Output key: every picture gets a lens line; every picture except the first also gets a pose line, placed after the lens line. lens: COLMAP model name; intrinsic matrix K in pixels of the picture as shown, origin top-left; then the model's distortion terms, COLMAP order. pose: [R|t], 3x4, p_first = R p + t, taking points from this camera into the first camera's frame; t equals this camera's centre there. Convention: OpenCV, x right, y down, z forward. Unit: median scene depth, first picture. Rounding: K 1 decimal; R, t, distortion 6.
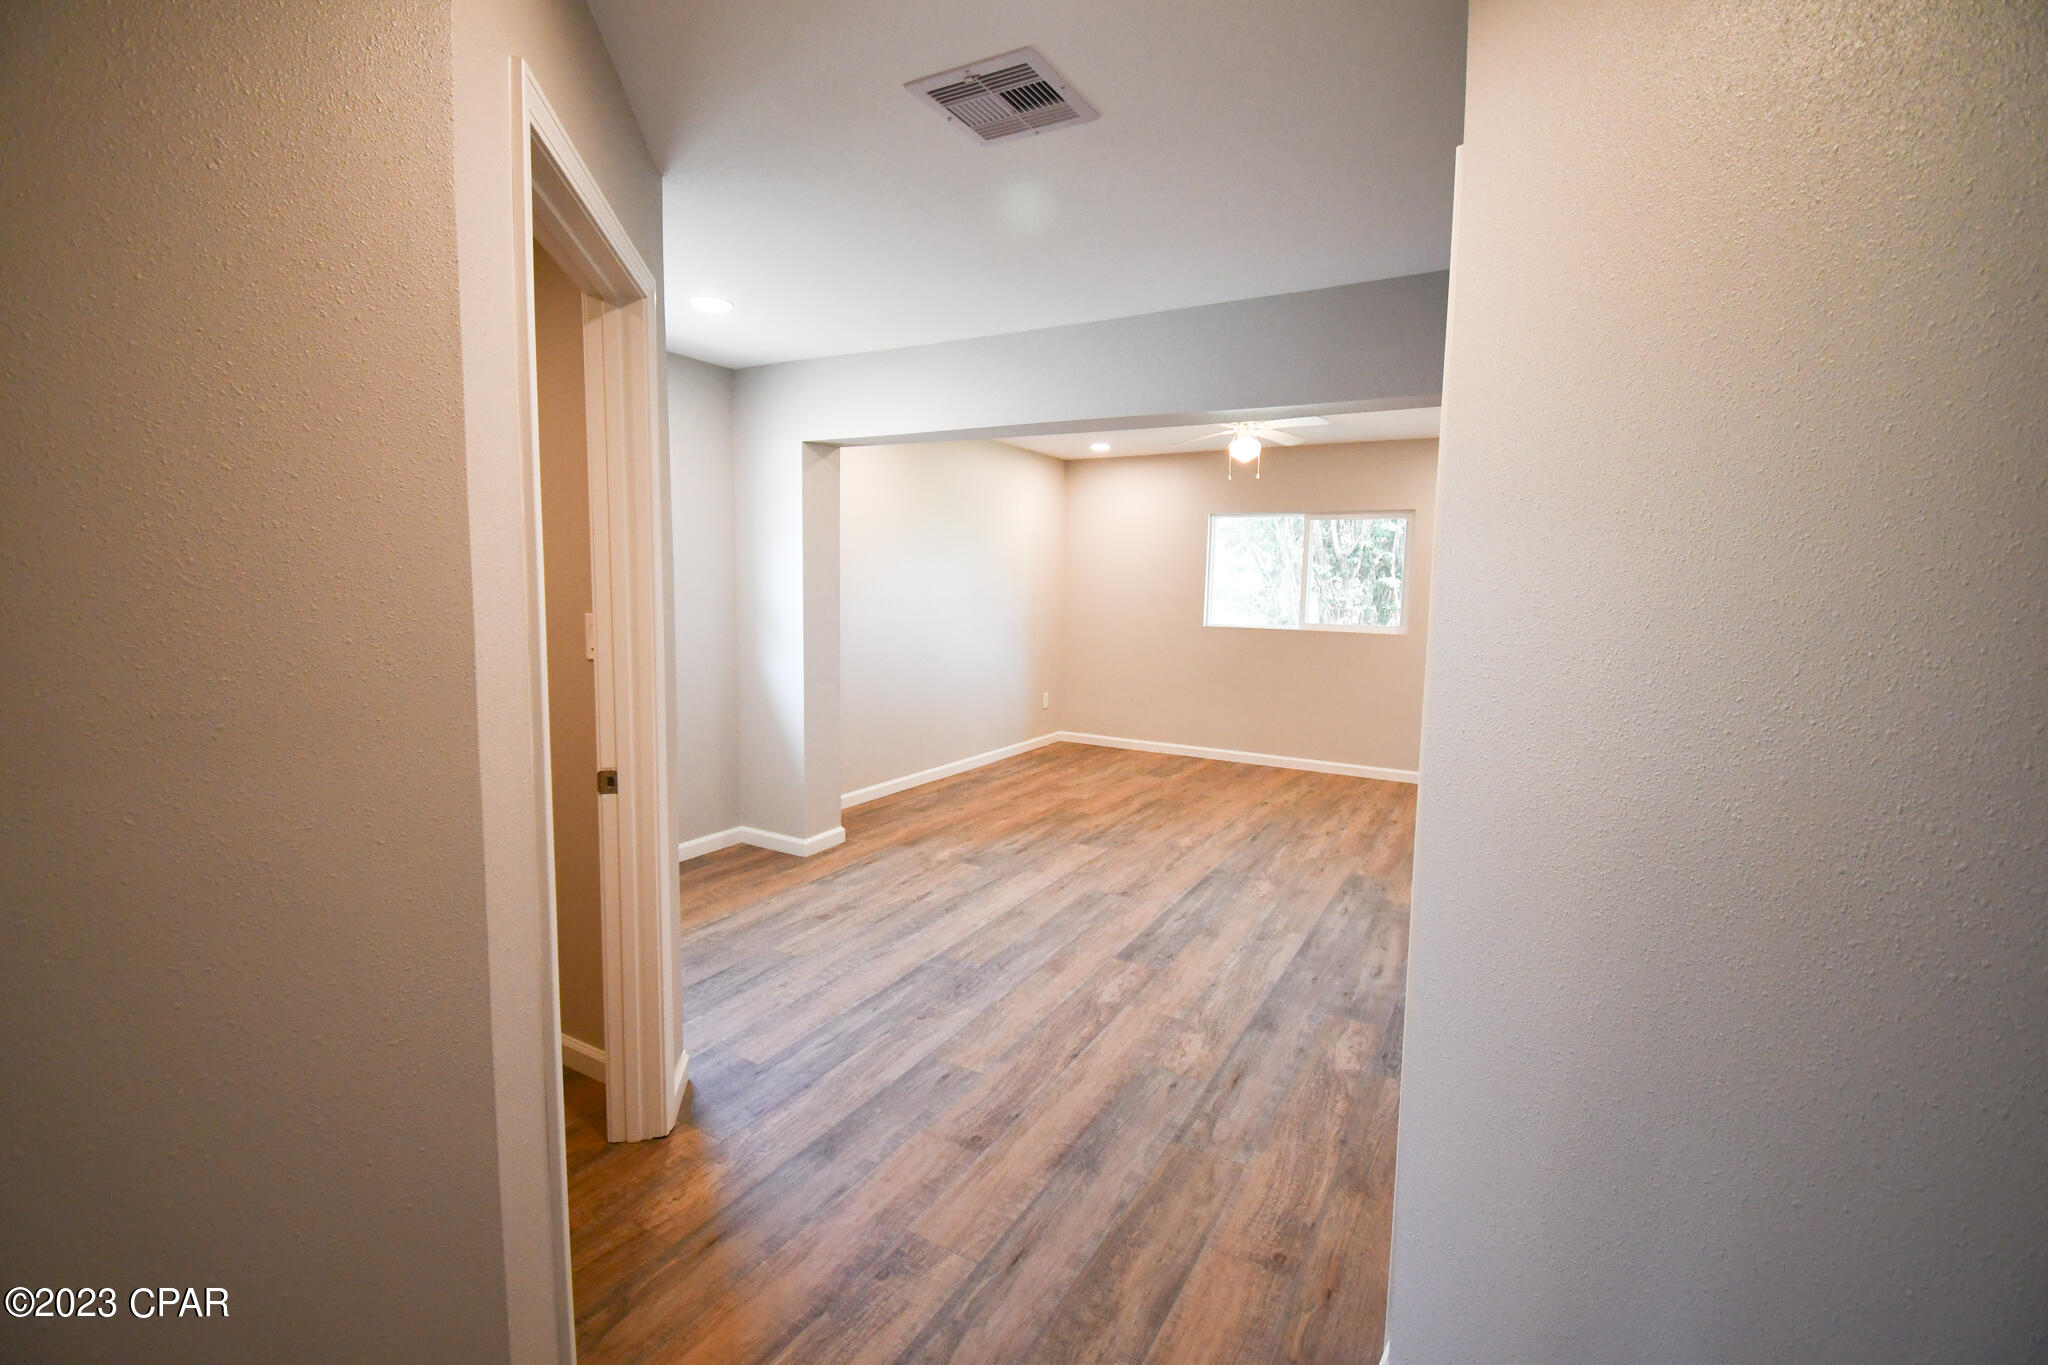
lens RADIAL K [[900.4, 0, 1021.8], [0, 900.4, 672.0], [0, 0, 1]] dist [0.015717, -0.024927]
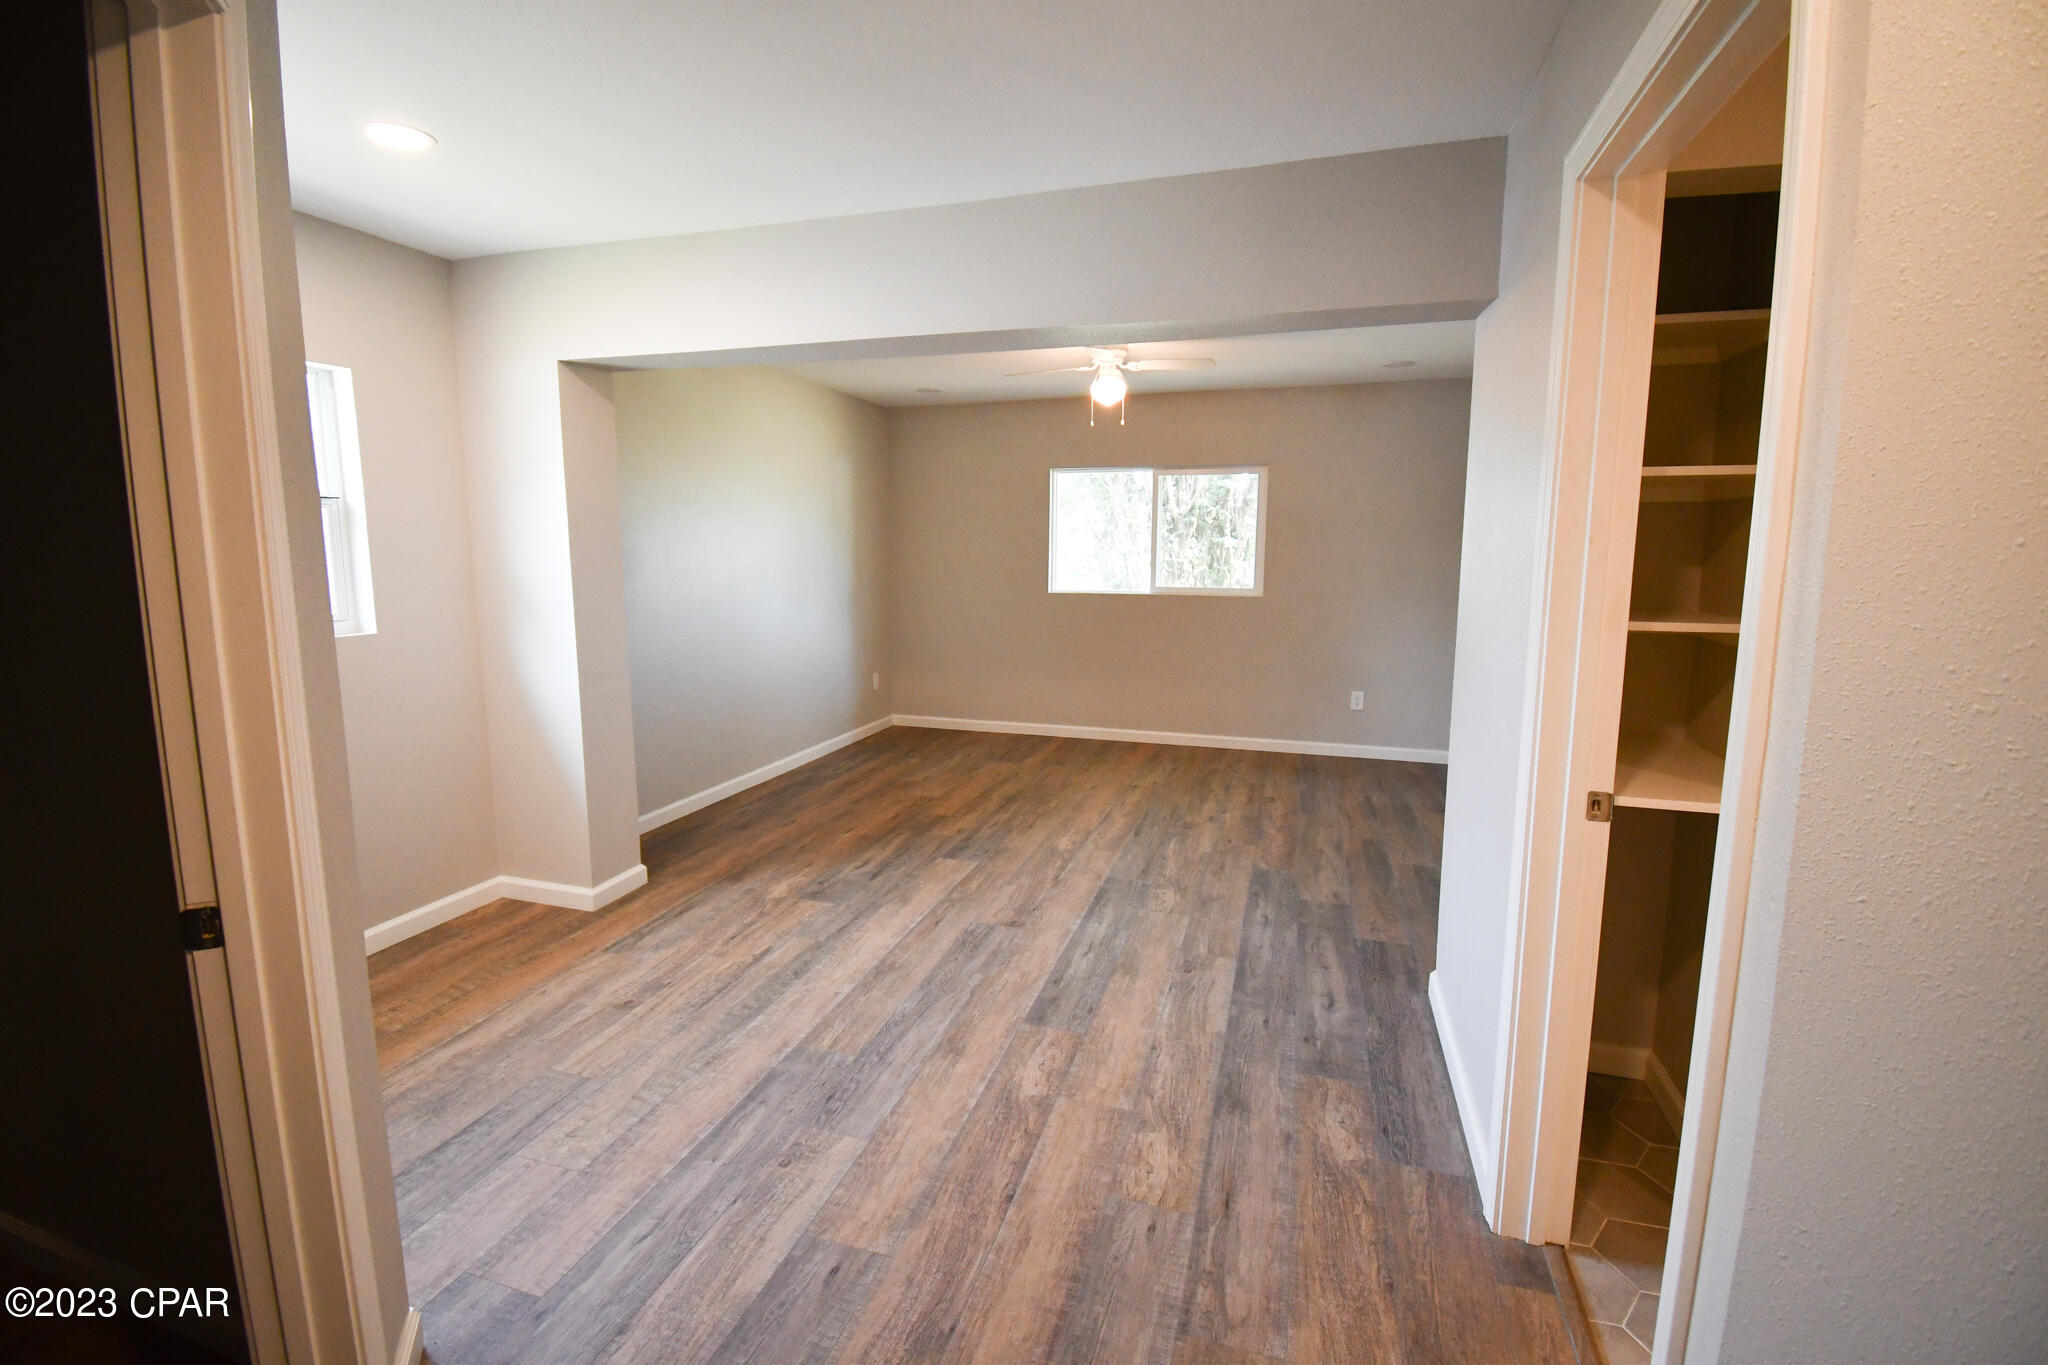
lens RADIAL K [[900.4, 0, 1021.8], [0, 900.4, 672.0], [0, 0, 1]] dist [0.015717, -0.024927]
pose [[0.975407, -0.045305, 0.215705, -0.051189], [0.036812, 0.998387, 0.043231, -0.021816], [-0.217316, -0.034228, 0.975501, 0.219992]]
